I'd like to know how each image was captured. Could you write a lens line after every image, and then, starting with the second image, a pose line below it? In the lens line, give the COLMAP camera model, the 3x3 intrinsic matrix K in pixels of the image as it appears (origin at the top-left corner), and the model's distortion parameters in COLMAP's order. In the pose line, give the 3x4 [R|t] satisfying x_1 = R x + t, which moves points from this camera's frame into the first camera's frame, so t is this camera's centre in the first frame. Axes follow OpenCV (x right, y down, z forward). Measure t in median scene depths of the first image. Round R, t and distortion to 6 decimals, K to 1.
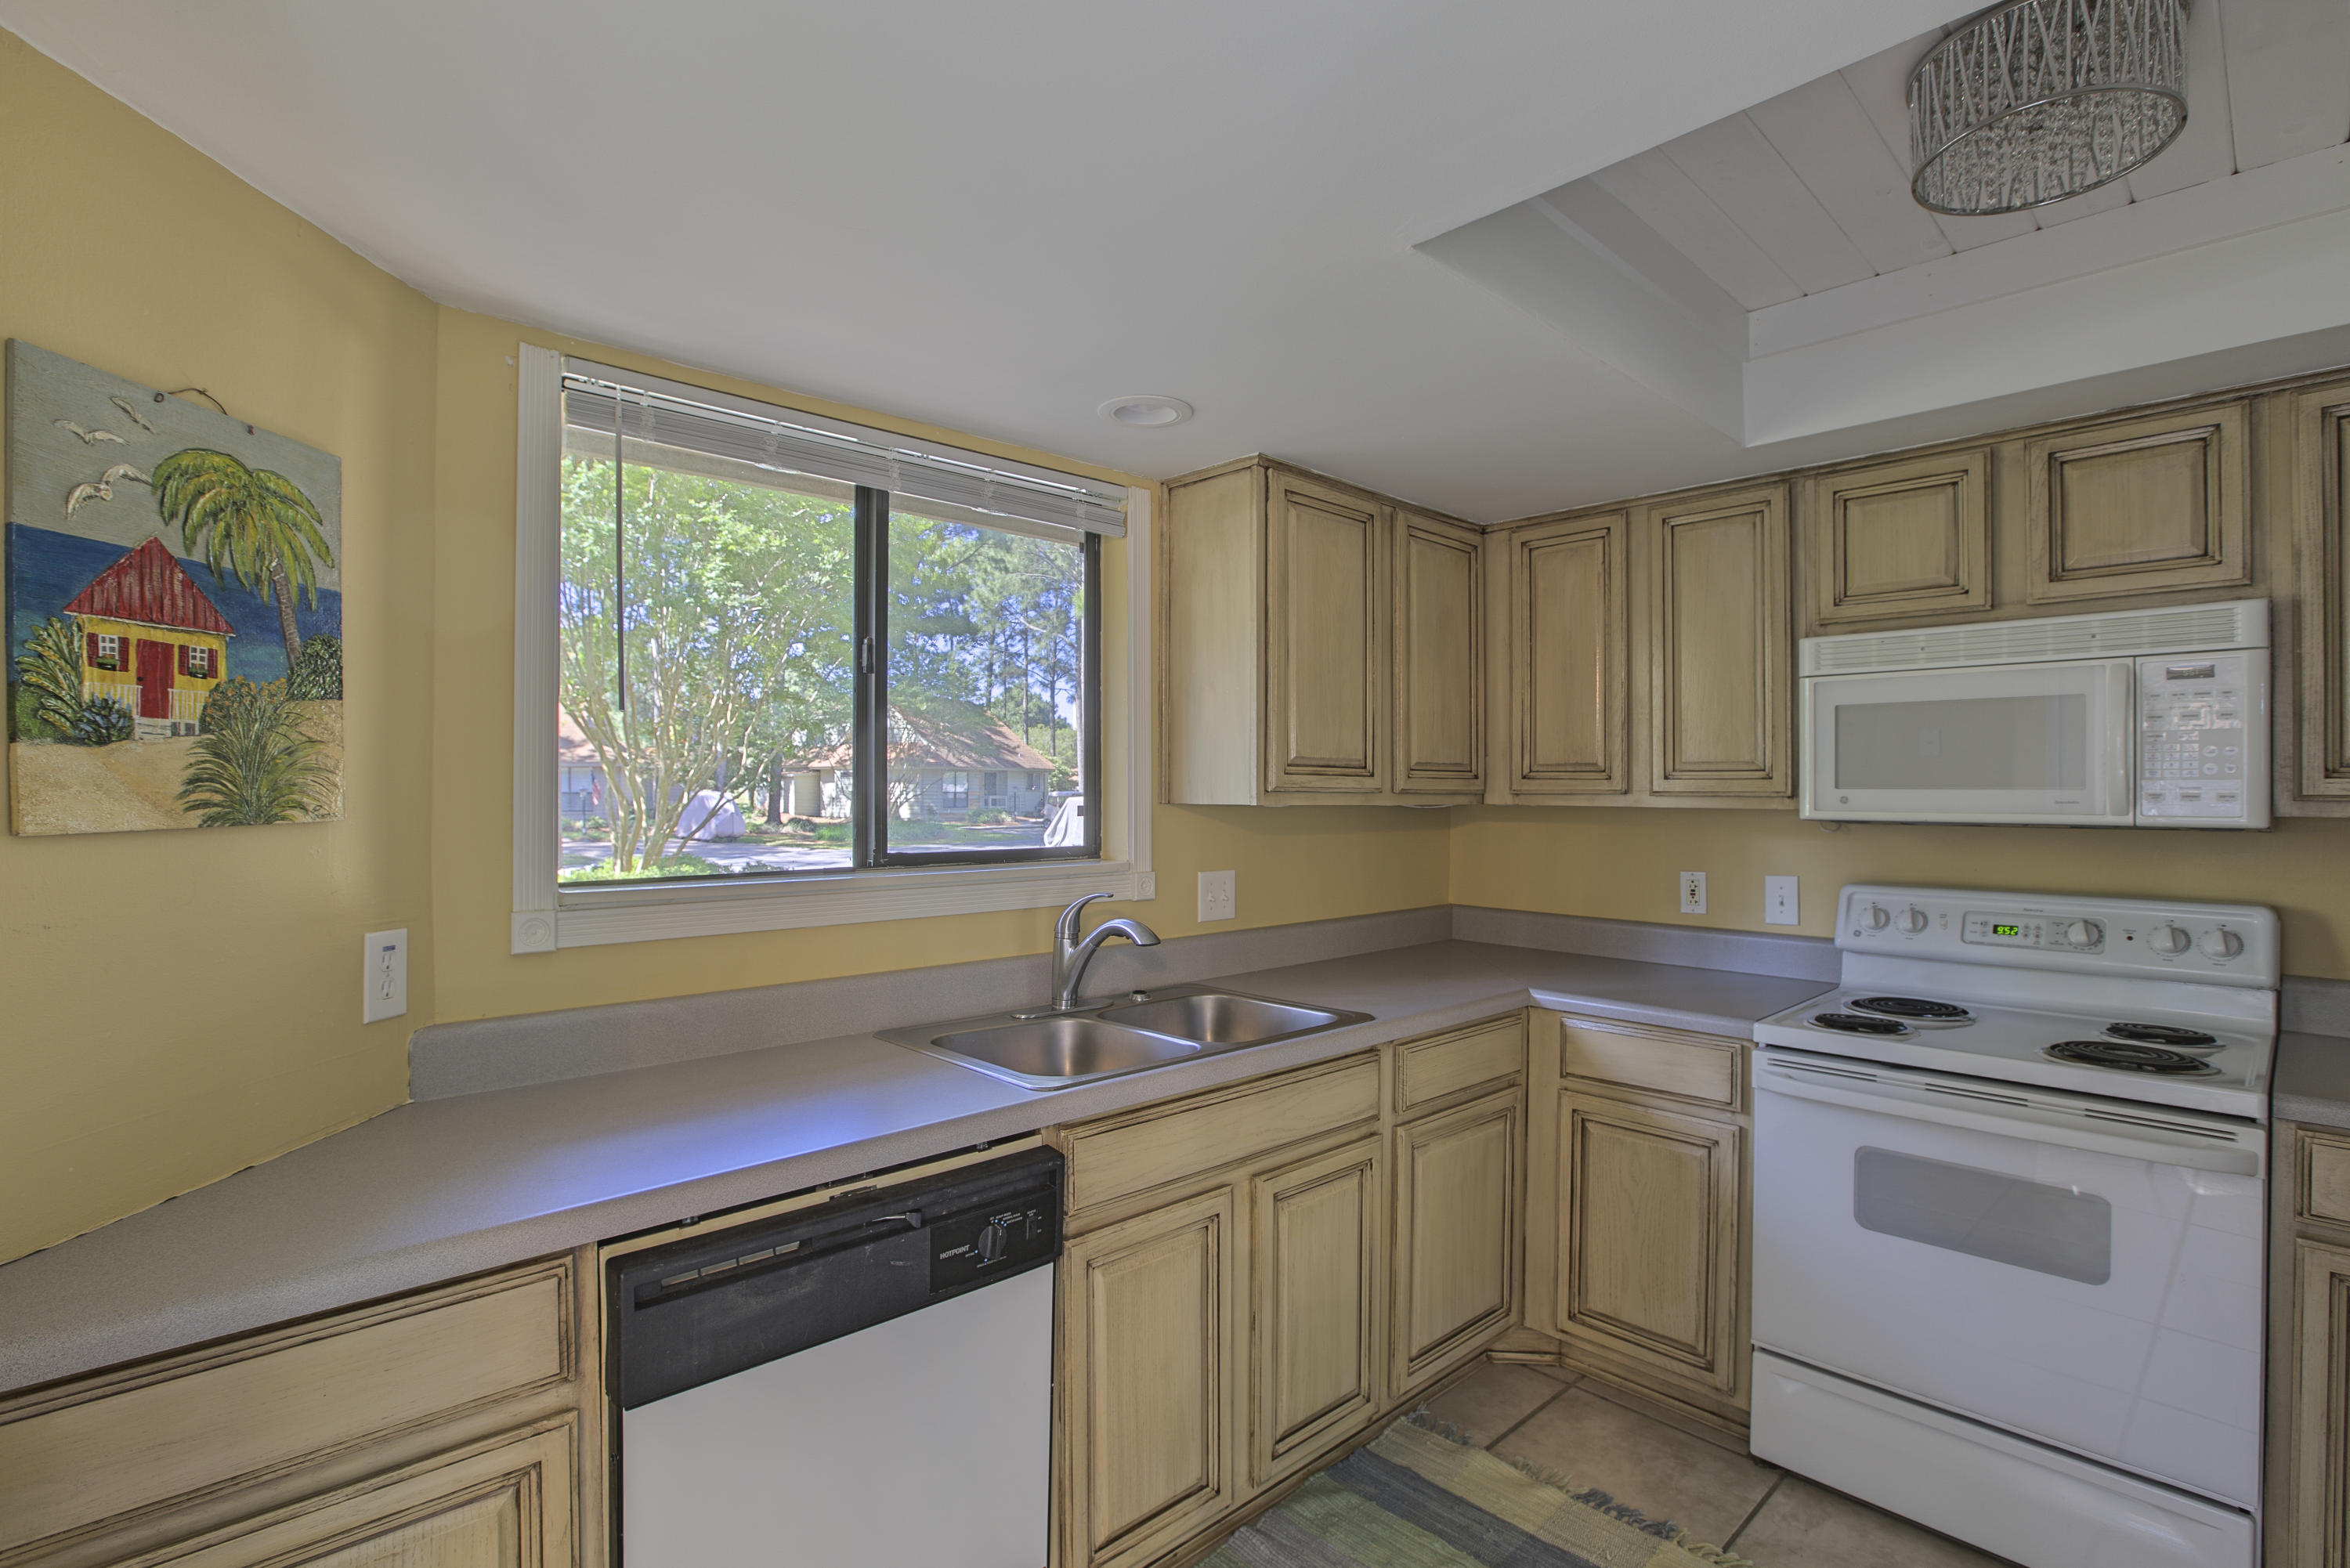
lens RADIAL K [[1101.3, 0, 1172.1], [0, 1101.3, 796.7], [0, 0, 1]] dist [-0.027025, 0.000314]
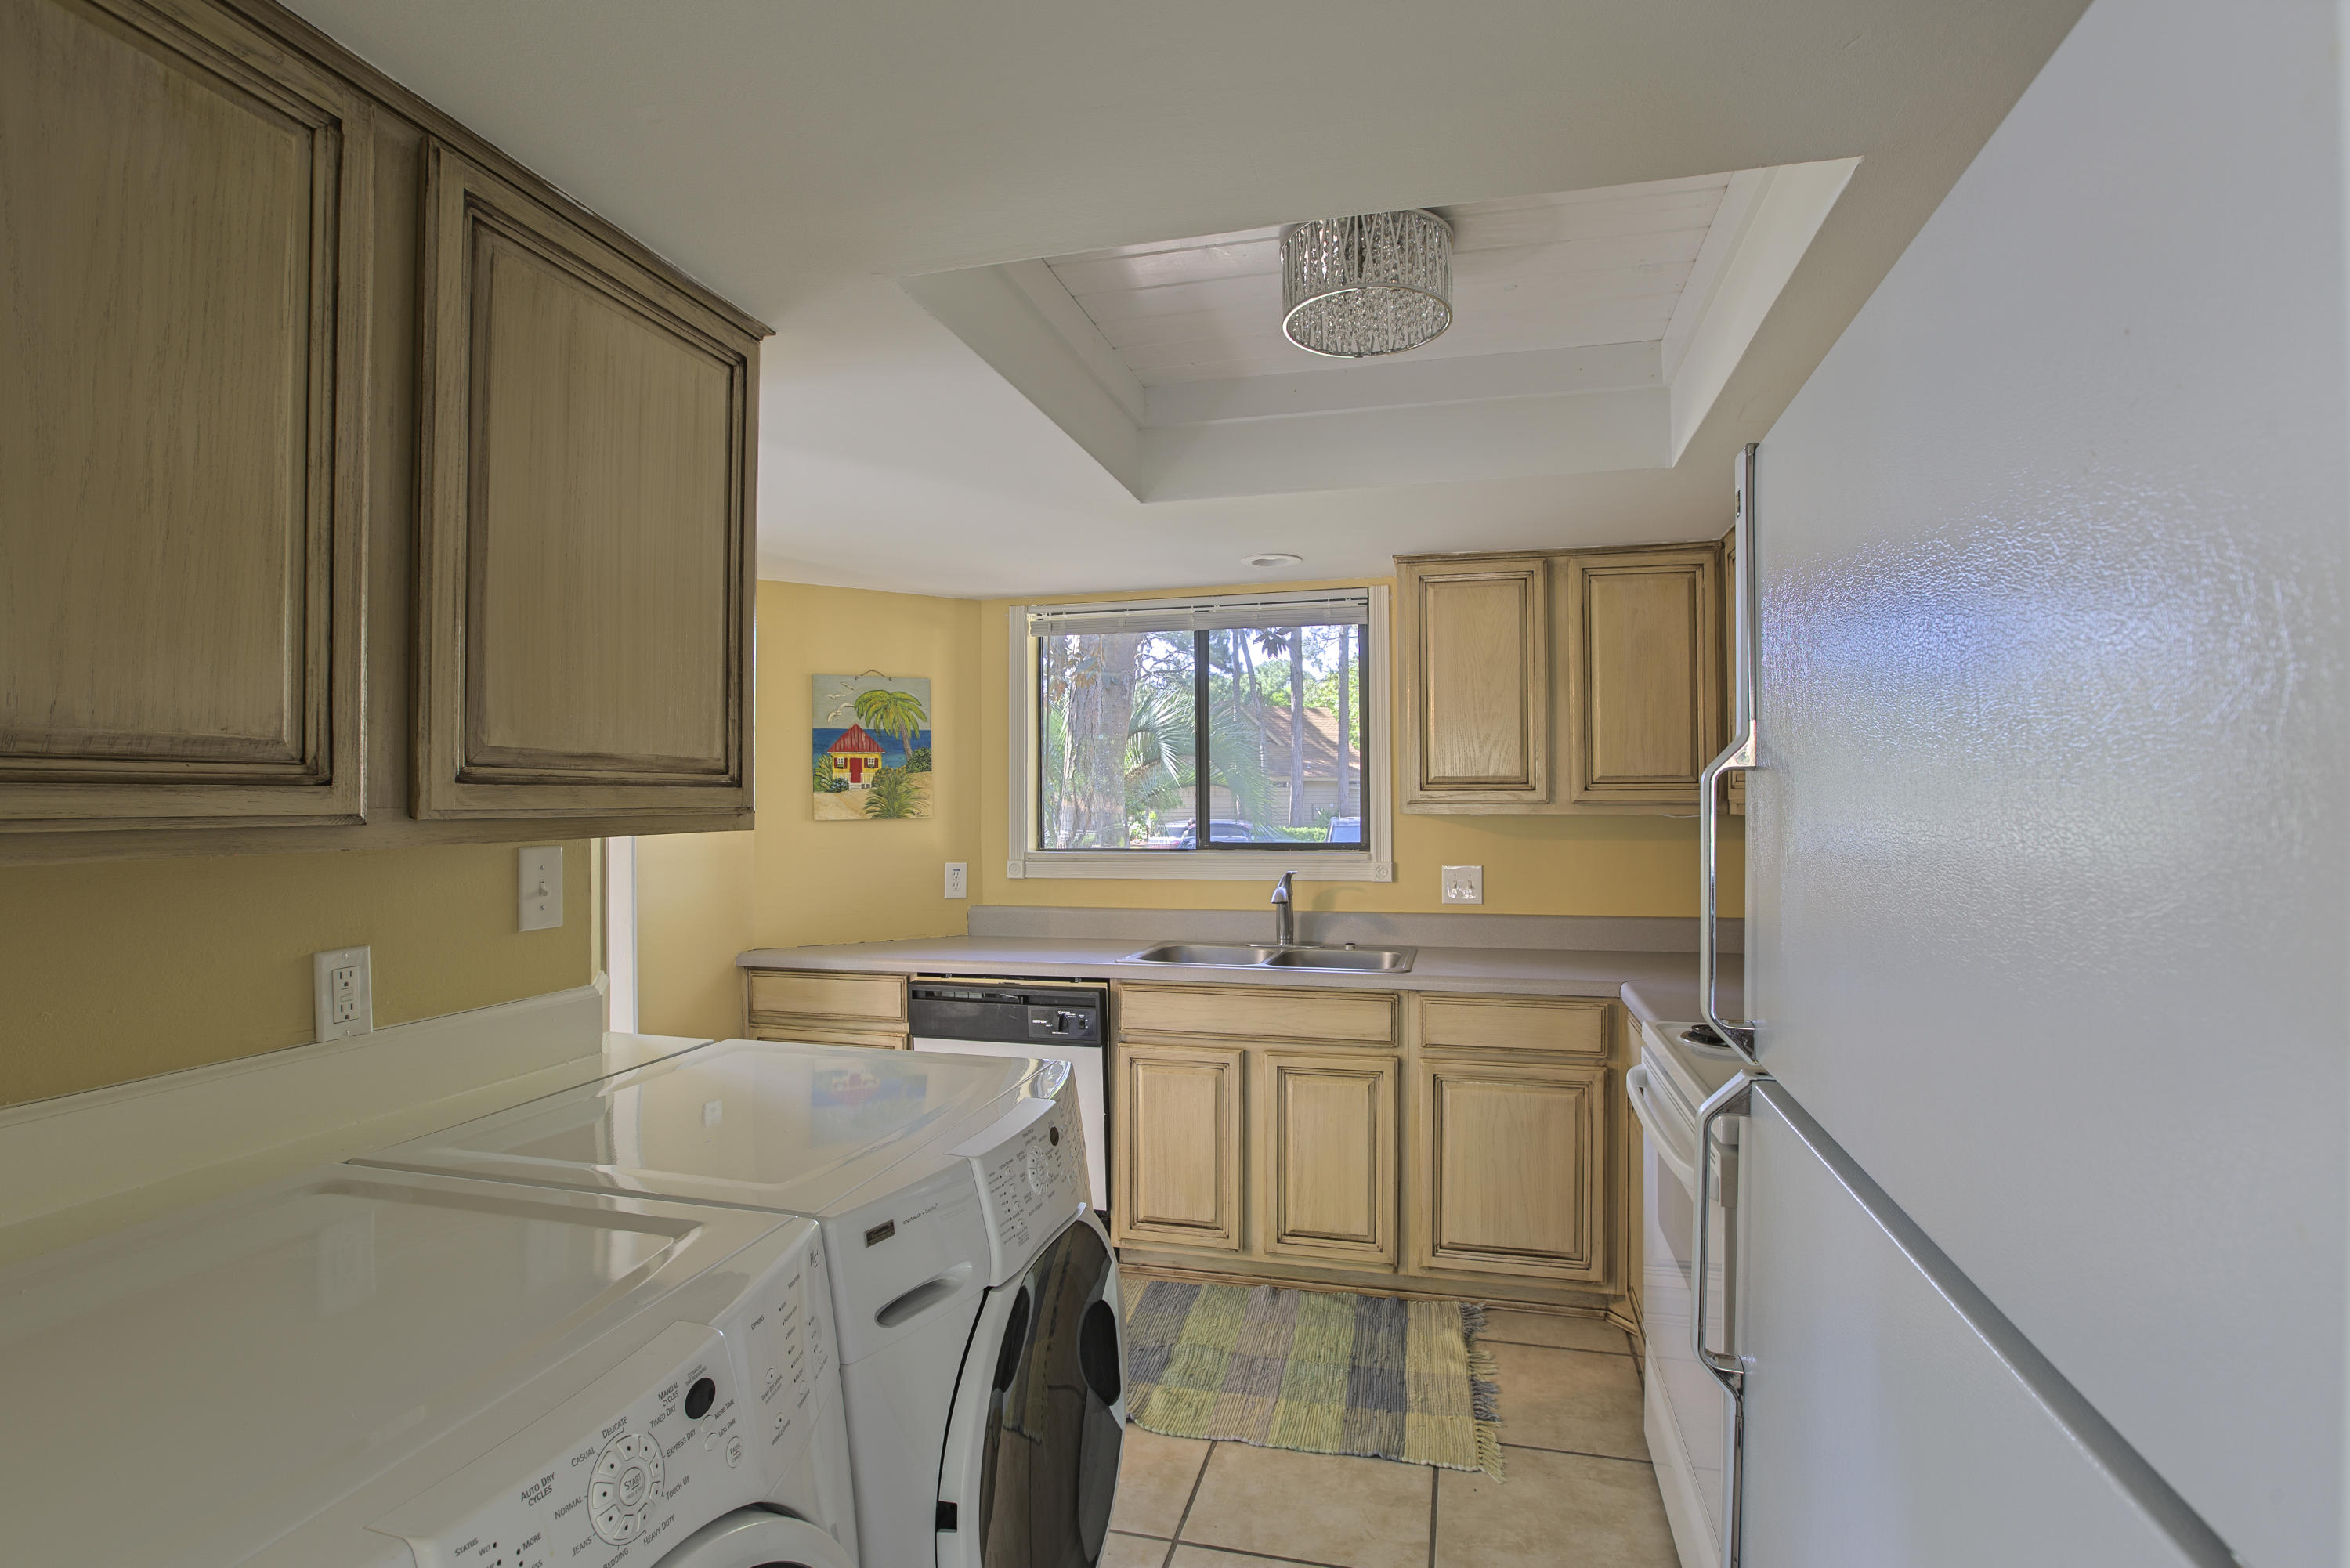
lens RADIAL K [[1101.3, 0, 1182.5], [0, 1101.3, 788.5], [0, 0, 1]] dist [-0.027025, 0.000314]
pose [[0.543759, -0.017636, -0.839056, 1.990889], [0.002183, 0.999806, -0.019600, 0.005517], [0.839239, 0.008826, 0.543692, 0.073363]]
